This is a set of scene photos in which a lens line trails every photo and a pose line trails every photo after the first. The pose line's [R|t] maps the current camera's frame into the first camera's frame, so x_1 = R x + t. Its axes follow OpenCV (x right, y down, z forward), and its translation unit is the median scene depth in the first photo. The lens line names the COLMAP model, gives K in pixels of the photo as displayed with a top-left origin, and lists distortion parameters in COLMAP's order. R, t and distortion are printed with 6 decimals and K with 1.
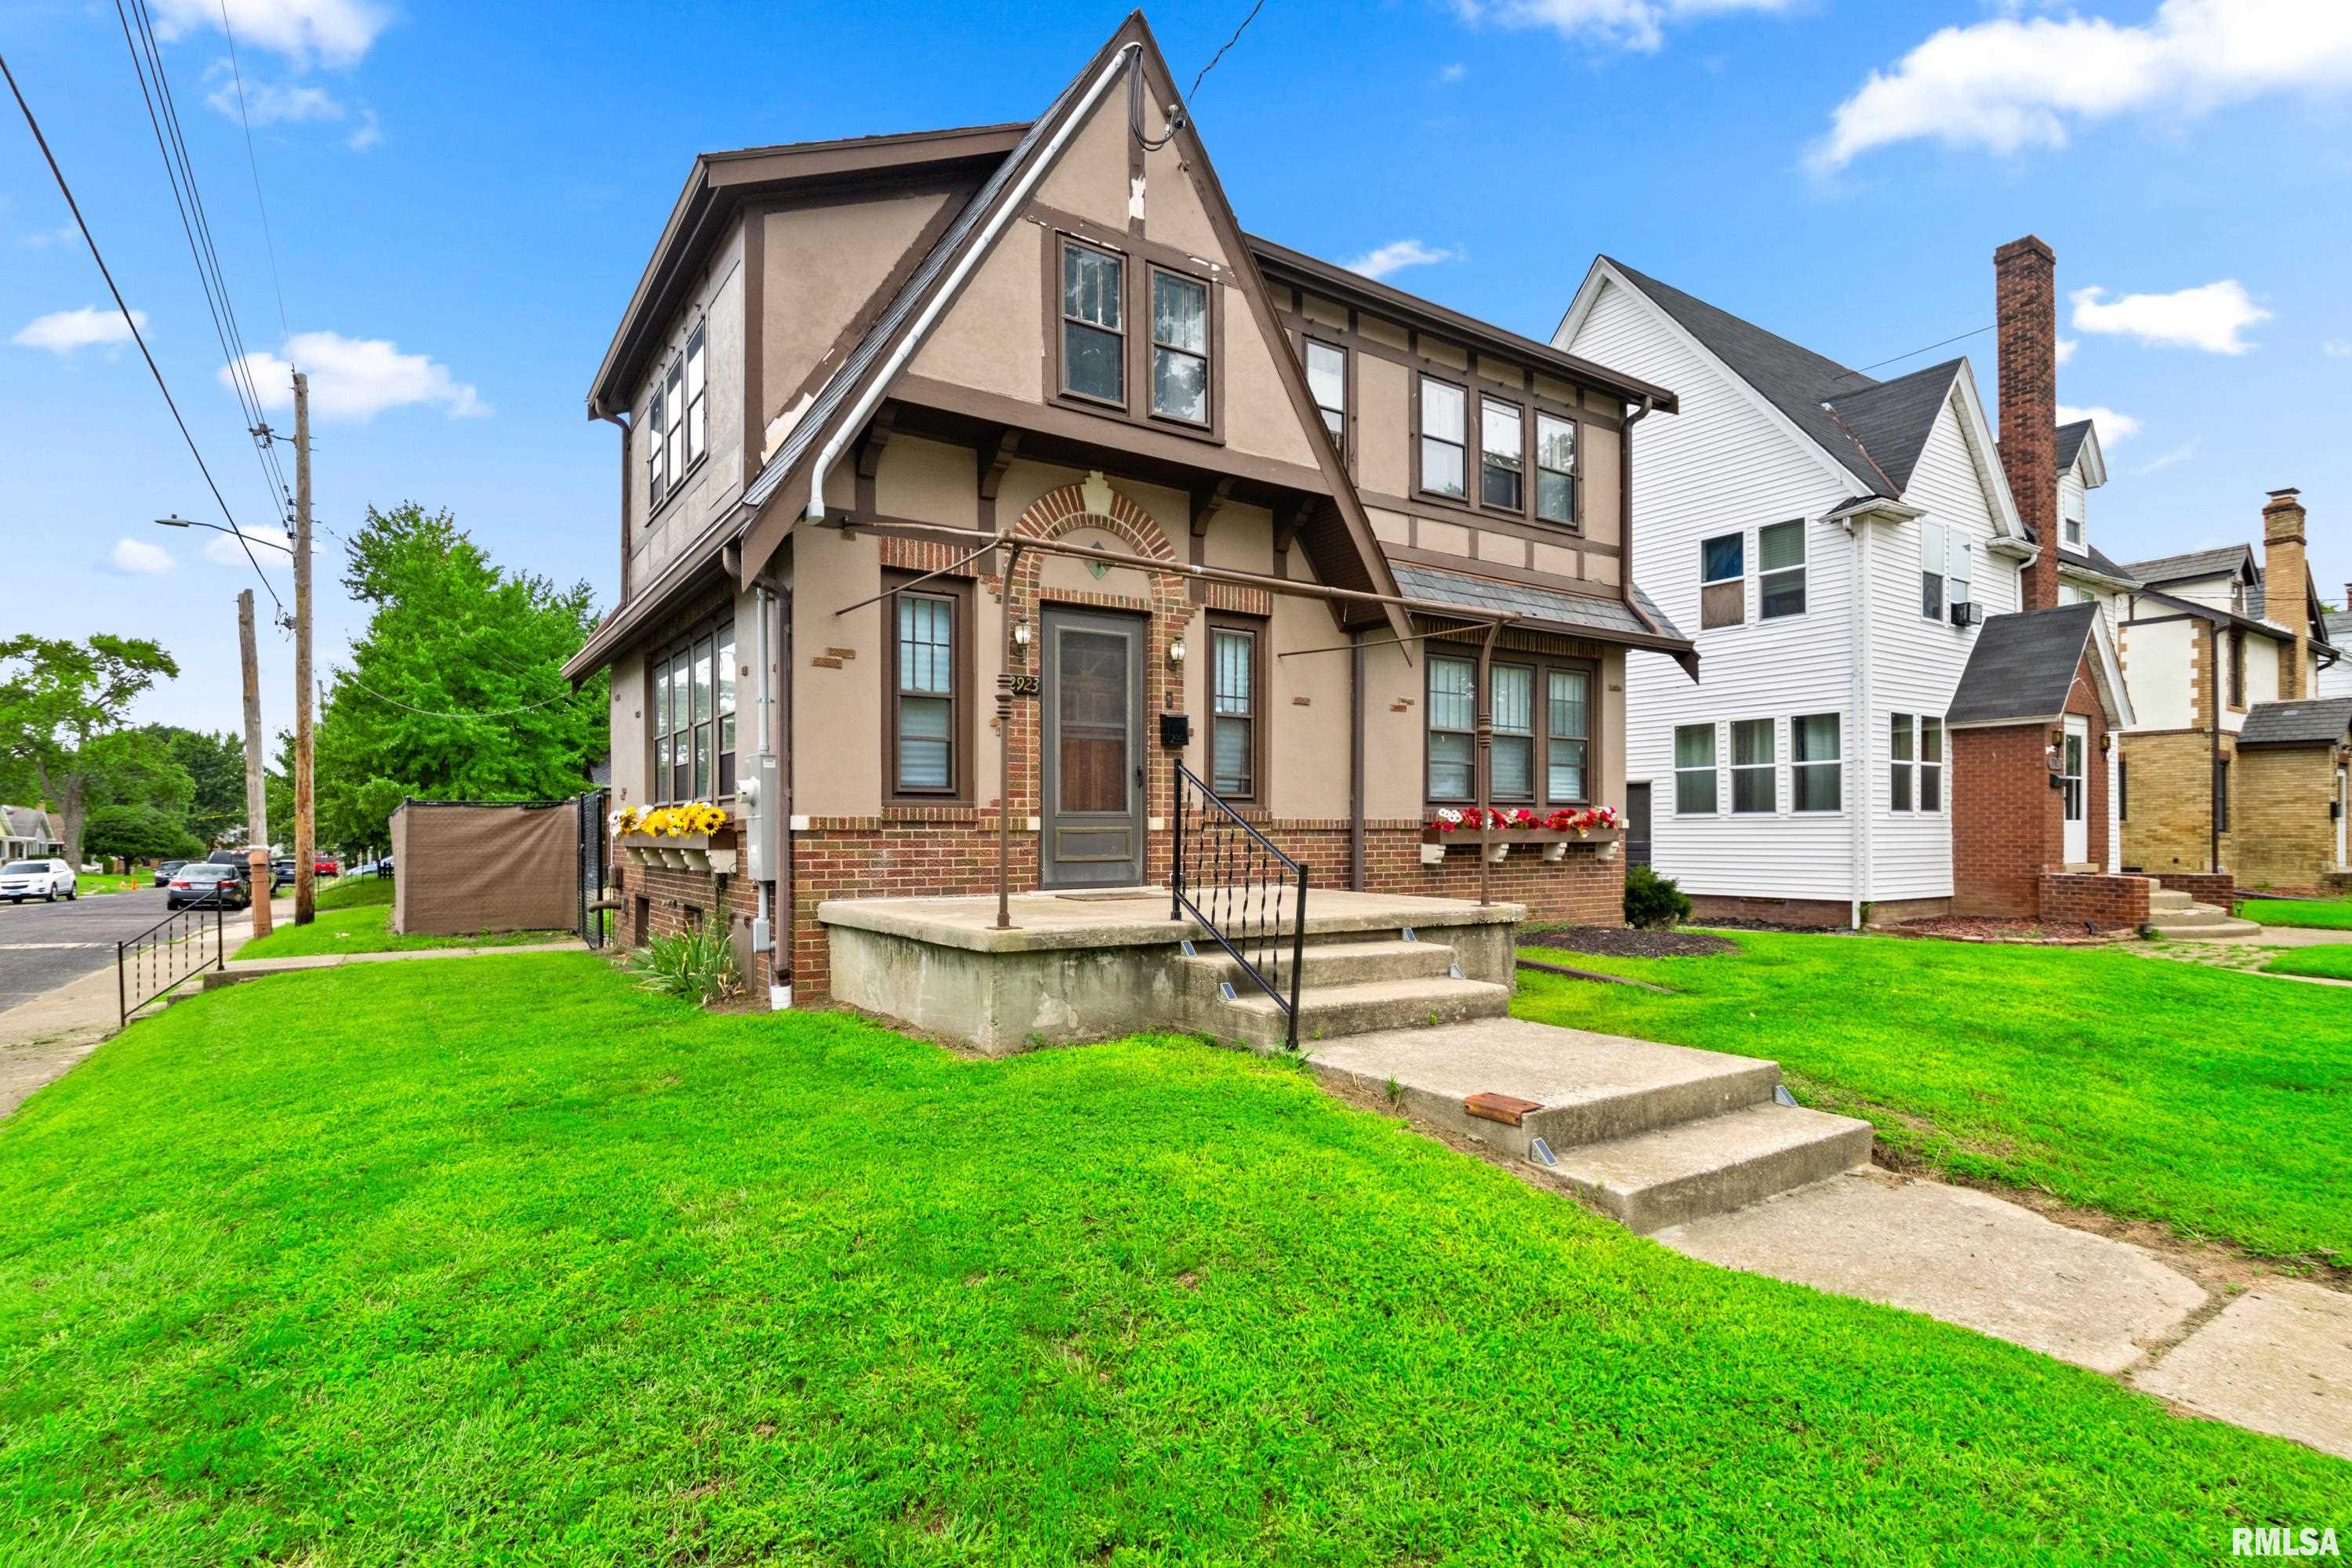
lens RADIAL K [[1135.0, 0, 1166.4], [0, 1135.0, 833.6], [0, 0, 1]] dist [0.000058, -0.000152]
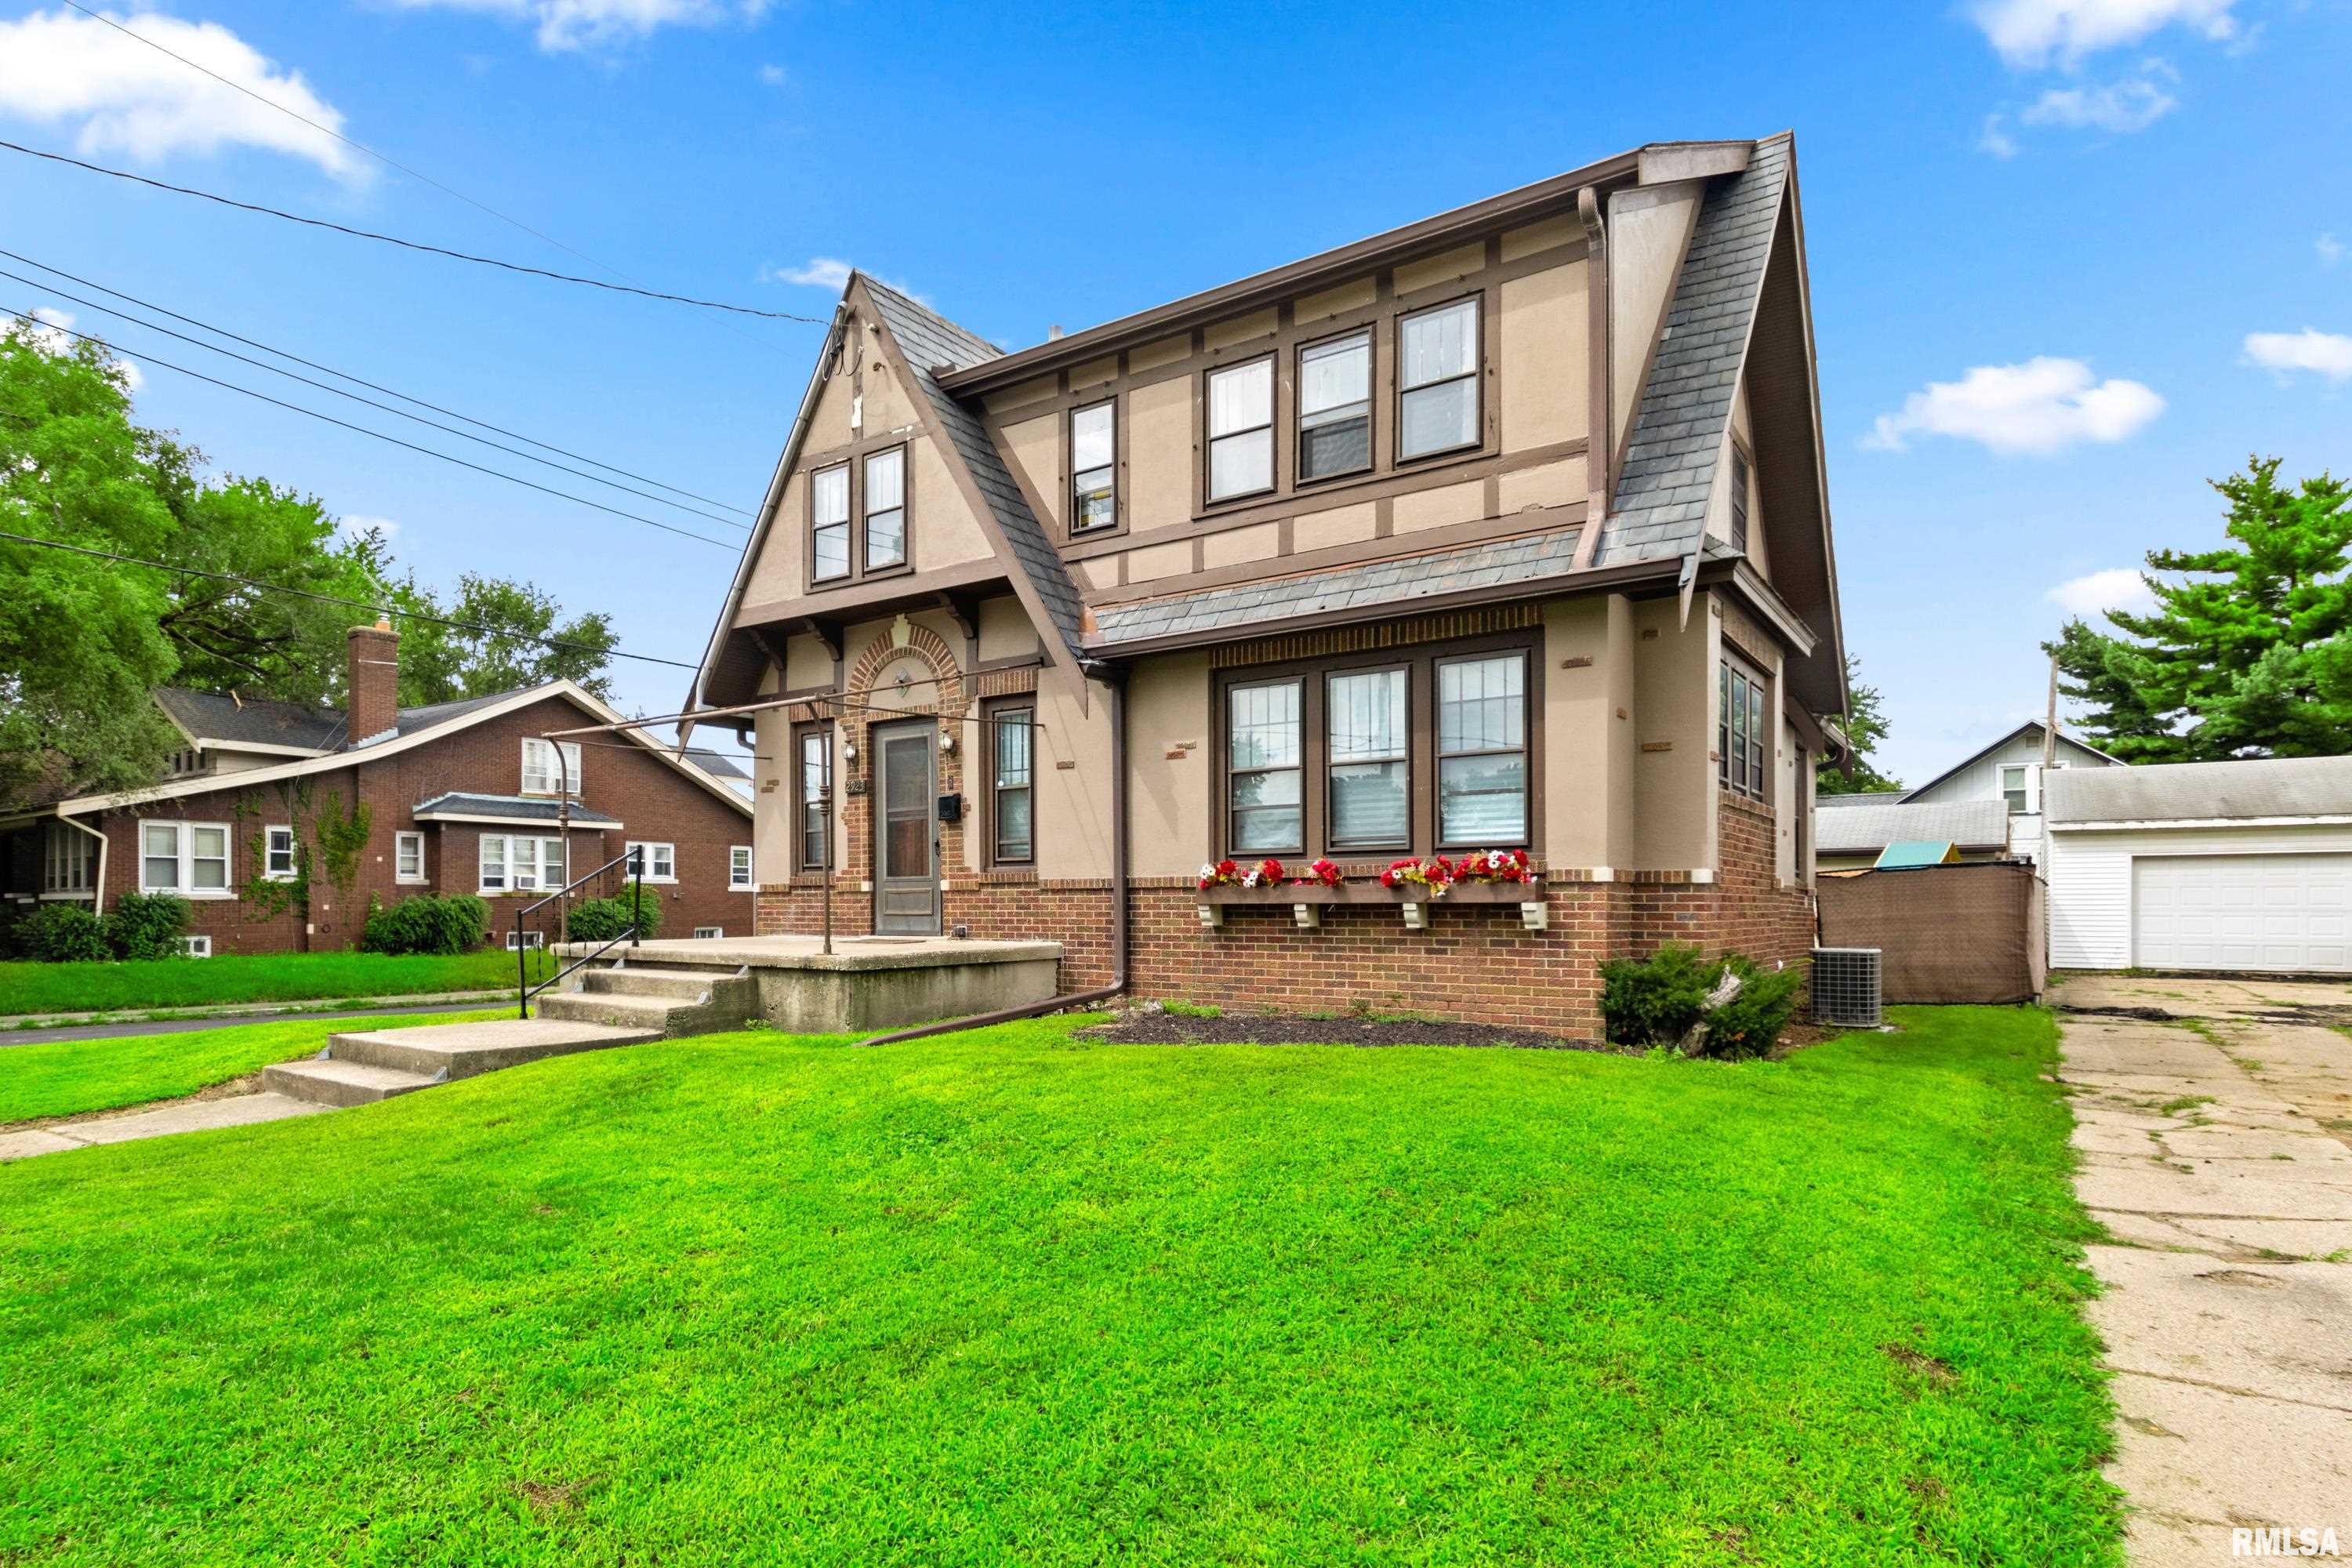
lens RADIAL K [[1284.8, 0, 1164.9], [0, 1284.8, 904.5], [0, 0, 1]] dist [0.001632, -0.000178]
pose [[0.363568, 0.001943, -0.931566, 1.414959], [0.000033, 0.999998, 0.002099, 0.009173], [0.931568, -0.000794, 0.363567, 0.747030]]
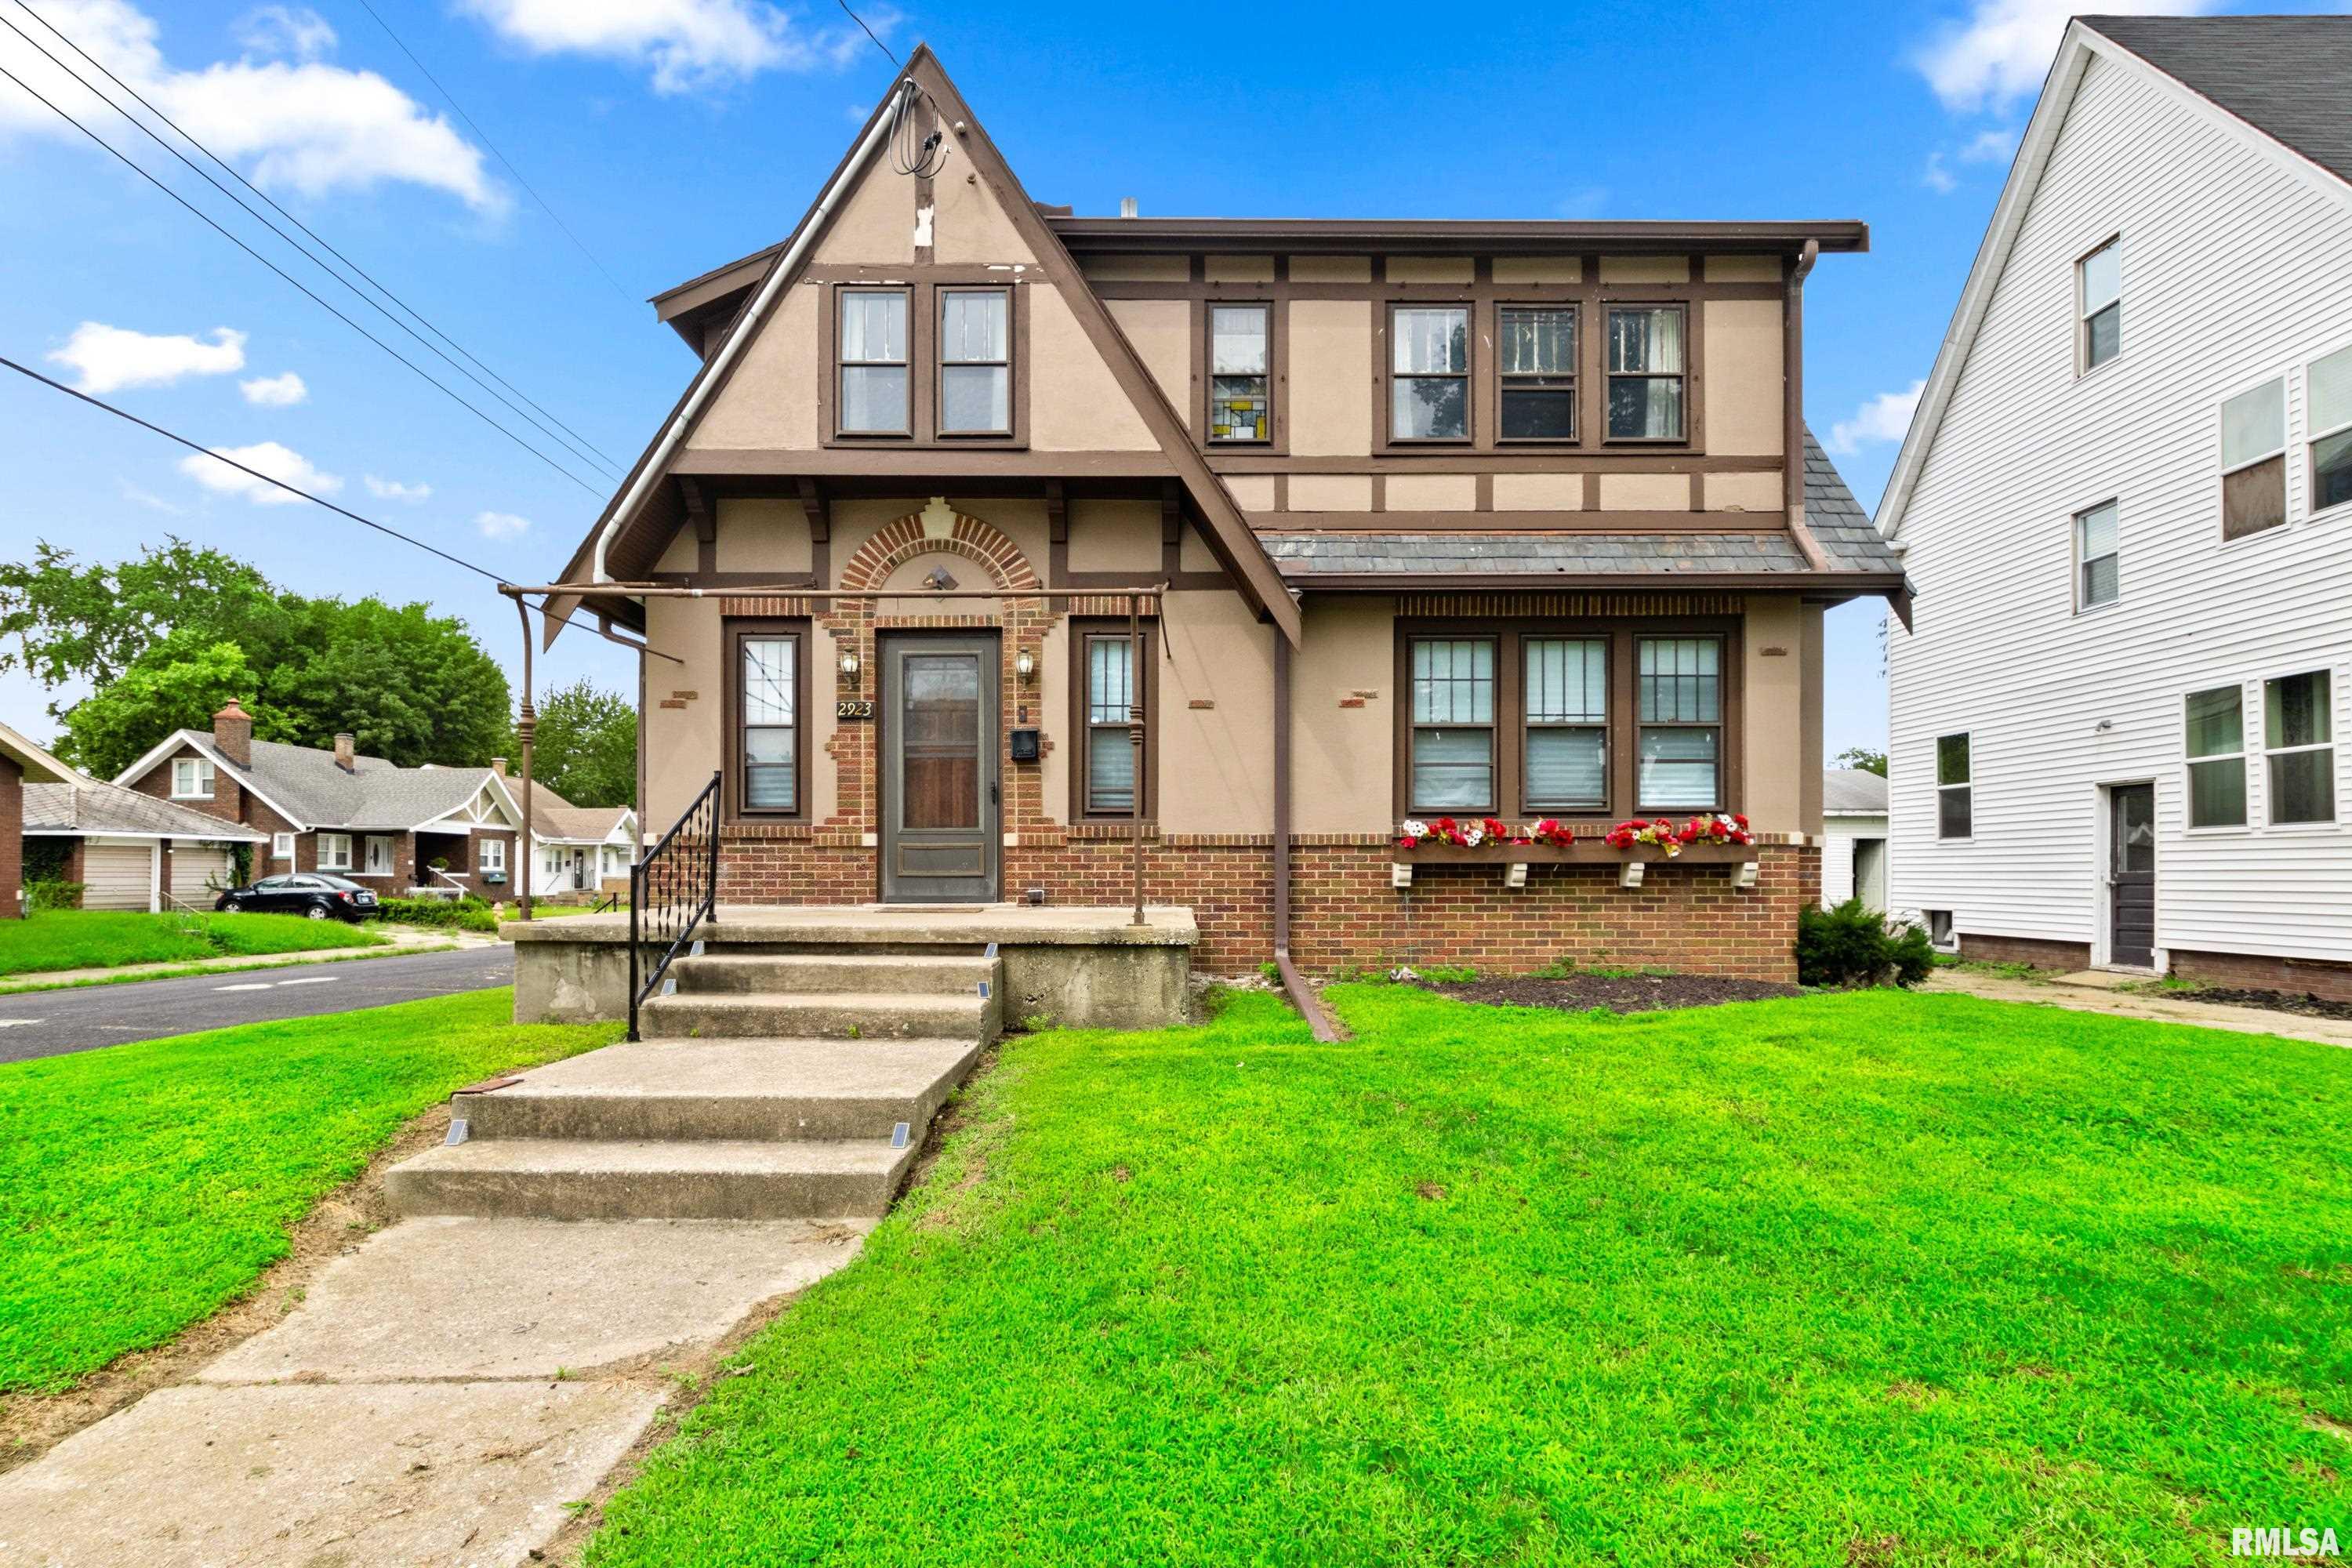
lens RADIAL K [[1196.6, 0, 1182.6], [0, 1196.6, 866.4], [0, 0, 1]] dist [0.000521, -0.000284]
pose [[0.833877, -0.000693, -0.551949, 0.721184], [-0.002655, 0.999983, -0.005266, 0.020322], [0.551943, 0.005857, 0.833861, 0.220547]]
